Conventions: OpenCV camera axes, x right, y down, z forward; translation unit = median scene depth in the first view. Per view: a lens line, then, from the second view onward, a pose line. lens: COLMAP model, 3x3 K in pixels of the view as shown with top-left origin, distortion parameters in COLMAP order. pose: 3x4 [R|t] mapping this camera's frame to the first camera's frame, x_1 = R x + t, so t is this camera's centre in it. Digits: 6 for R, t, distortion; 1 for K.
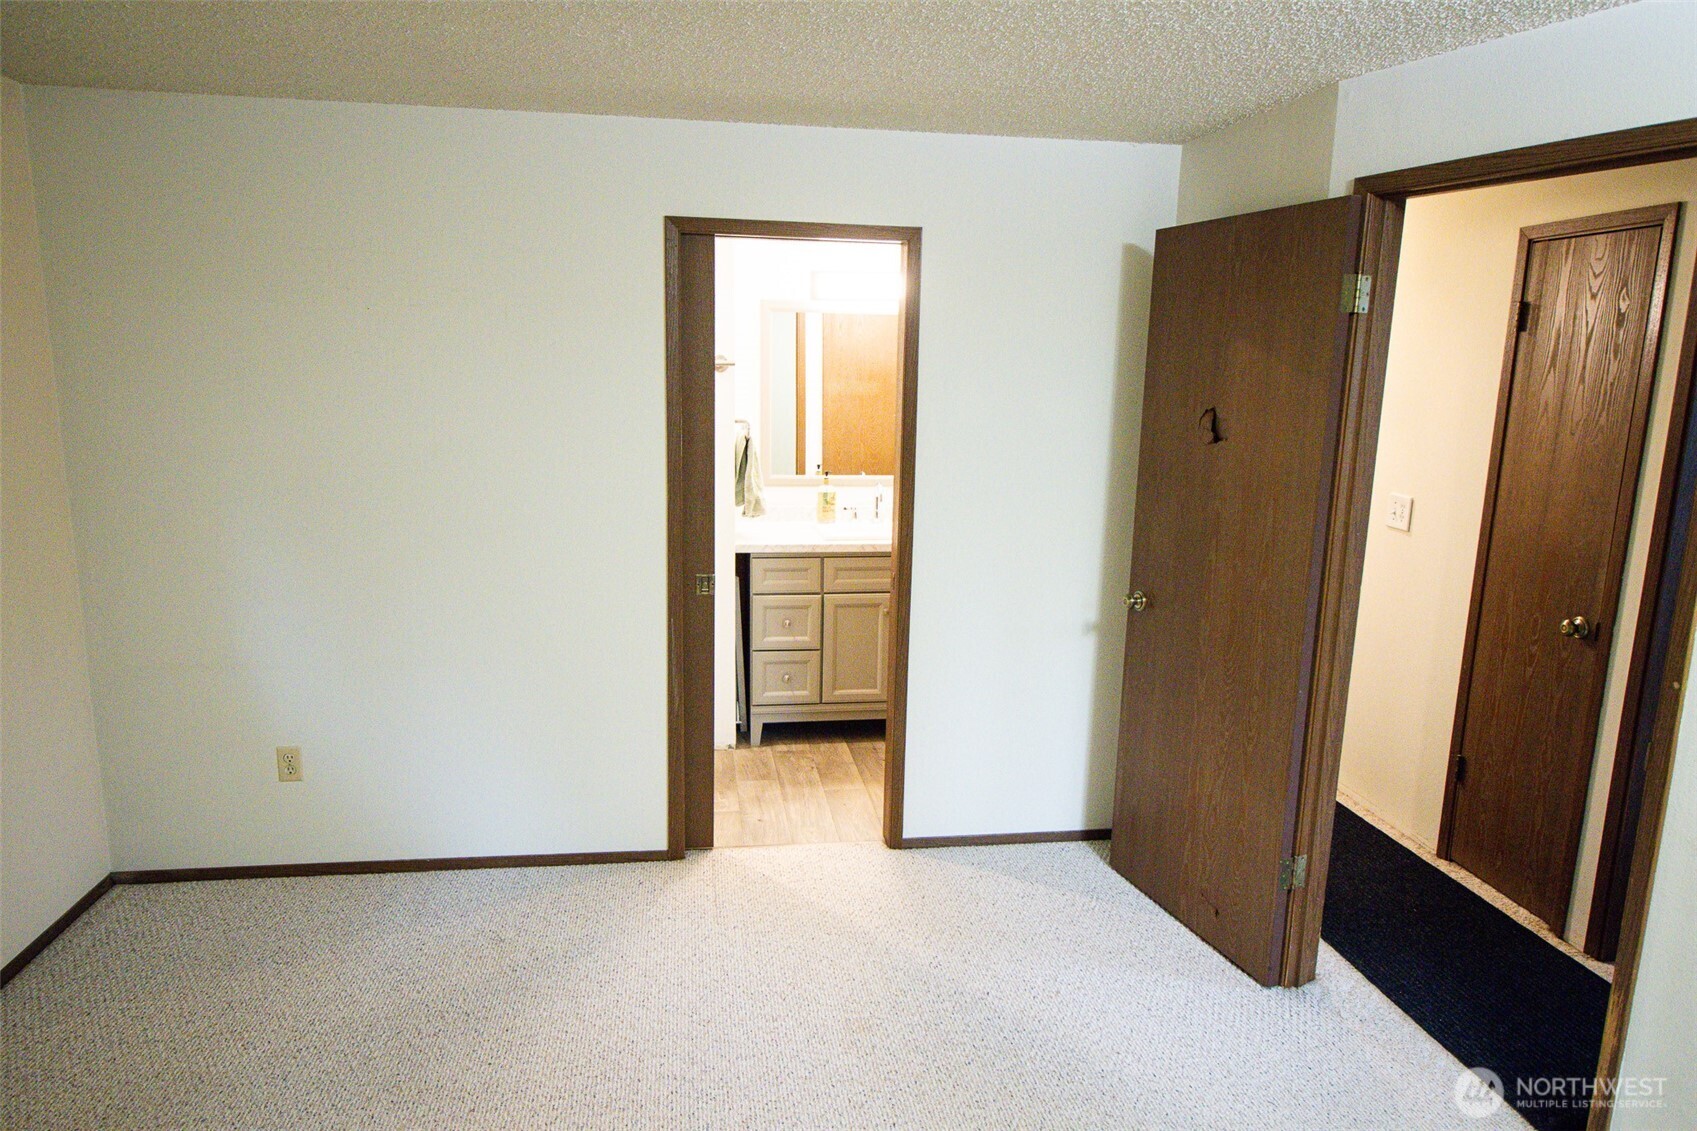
lens RADIAL K [[1061.0, 0, 848.1], [0, 1061.0, 569.7], [0, 0, 1]] dist [0.034182, -0.045128]
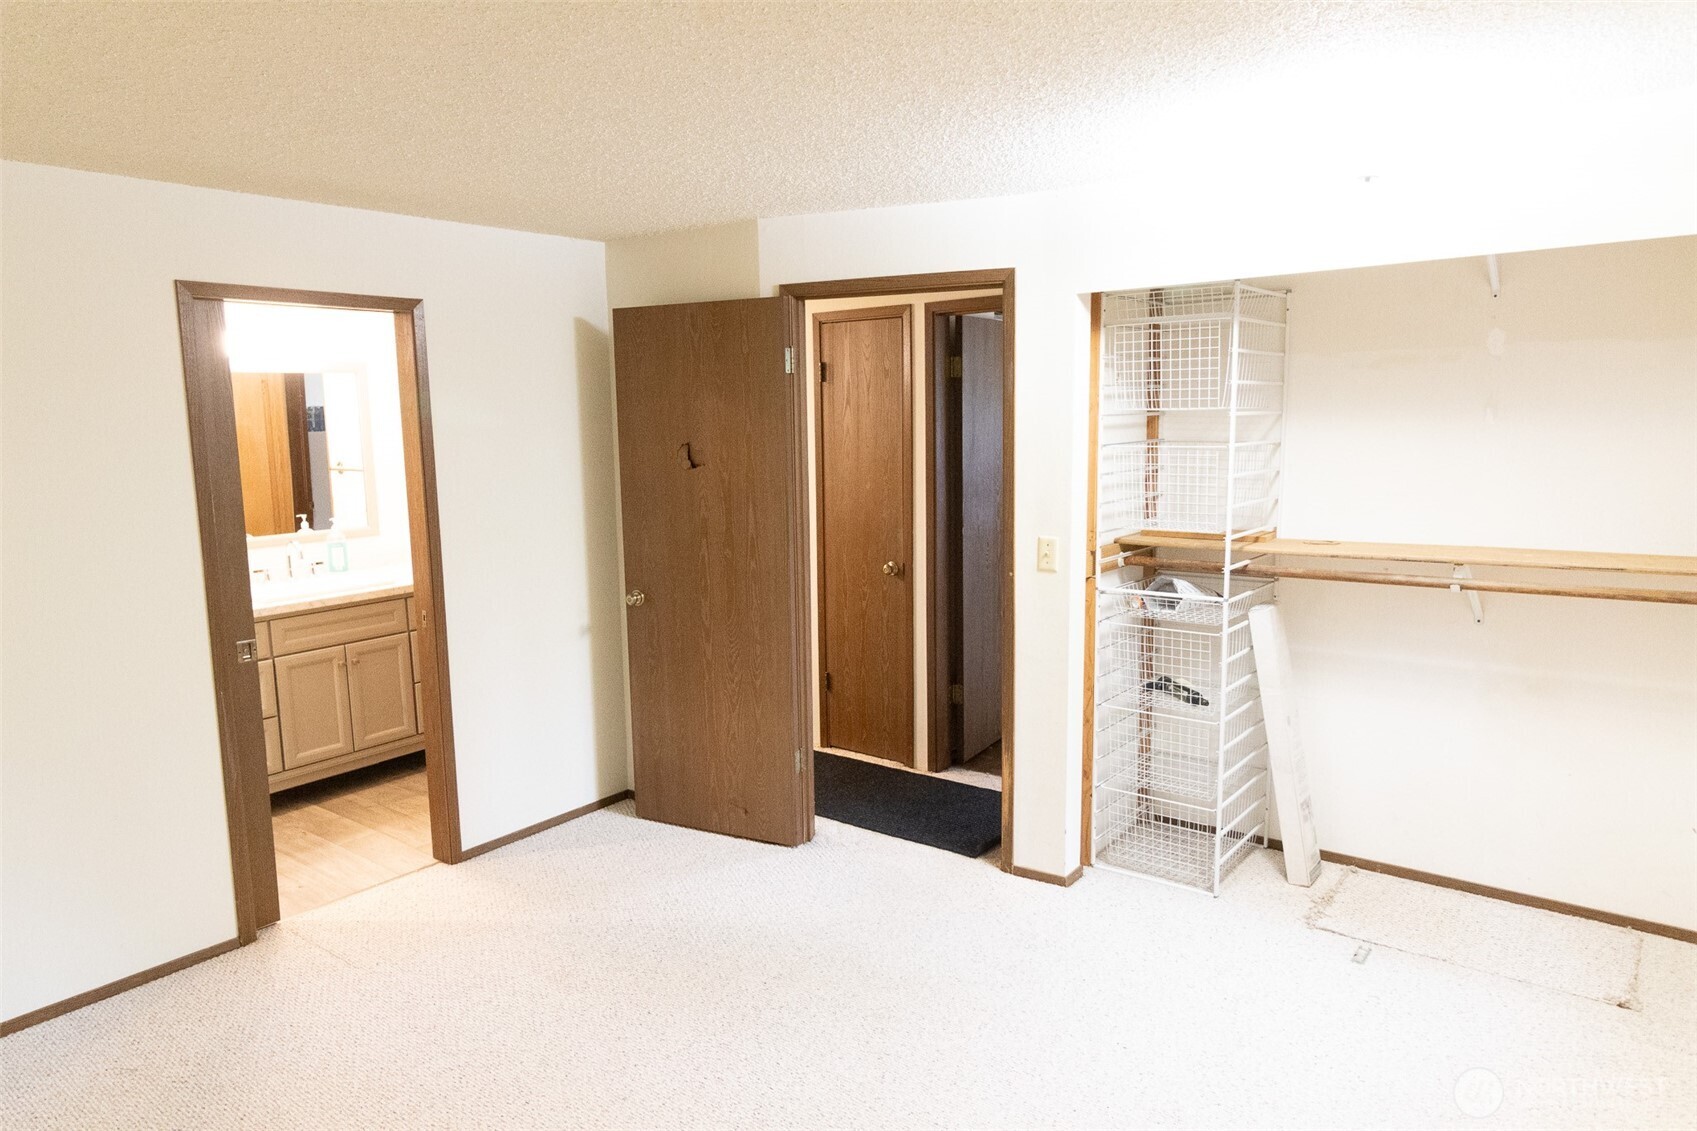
lens RADIAL K [[1051.4, 0, 829.1], [0, 1051.4, 565.0], [0, 0, 1]] dist [0.005062, -0.003035]
pose [[0.732838, -0.133874, 0.667103, -0.387274], [0.162414, 0.986529, 0.019560, 0.003610], [-0.660735, 0.094013, 0.744709, -0.084173]]
